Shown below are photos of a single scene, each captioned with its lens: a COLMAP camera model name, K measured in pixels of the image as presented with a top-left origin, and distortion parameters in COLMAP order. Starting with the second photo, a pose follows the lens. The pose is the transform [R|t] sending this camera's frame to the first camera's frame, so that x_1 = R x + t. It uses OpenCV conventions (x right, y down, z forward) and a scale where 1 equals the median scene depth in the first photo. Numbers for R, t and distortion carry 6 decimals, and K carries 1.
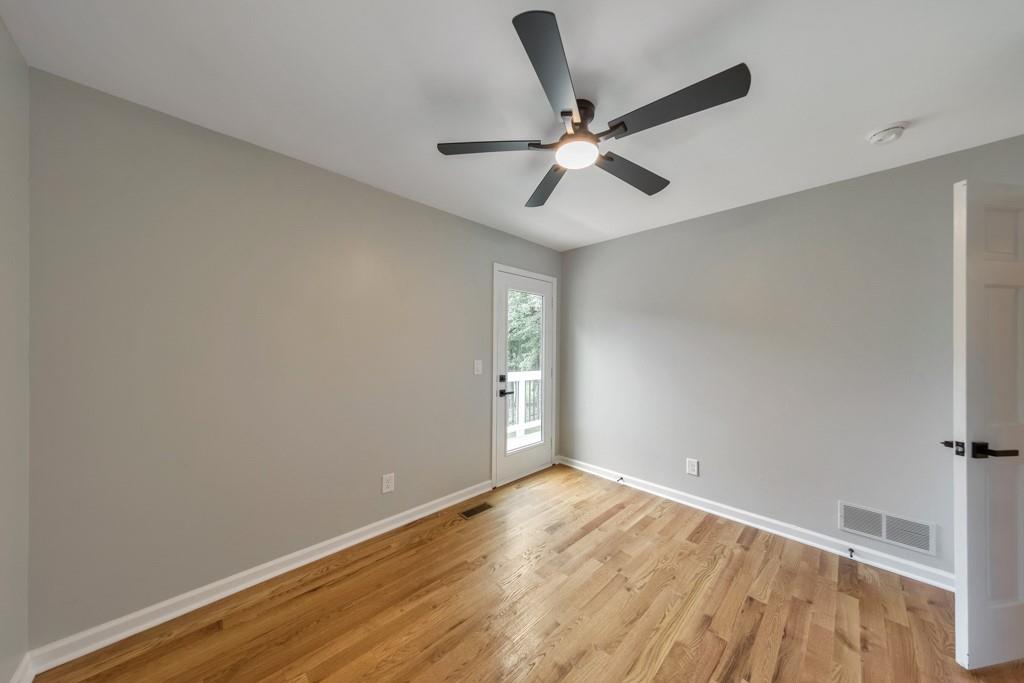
lens RADIAL K [[324.6, 0, 515.7], [0, 324.6, 342.8], [0, 0, 1]] dist [0.008632, -0.000097]
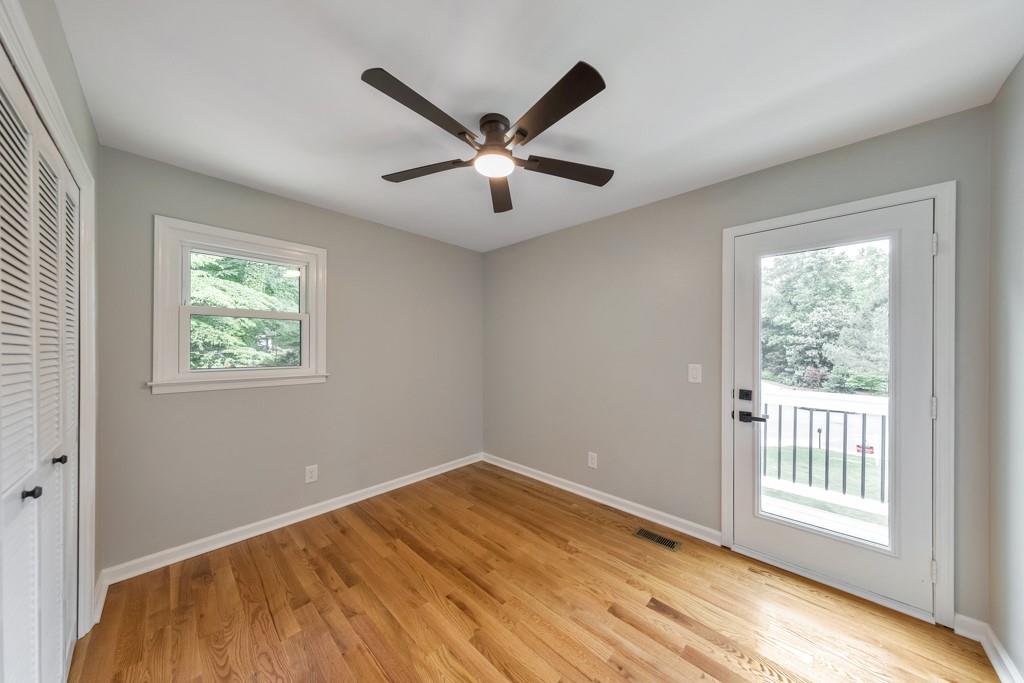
lens RADIAL K [[324.6, 0, 515.7], [0, 324.6, 342.8], [0, 0, 1]] dist [0.008632, -0.000097]
pose [[0.045928, -0.018747, -0.998769, 0.798686], [0.011280, 0.999770, -0.018247, 0.013268], [0.998881, -0.010428, 0.046129, 0.653035]]
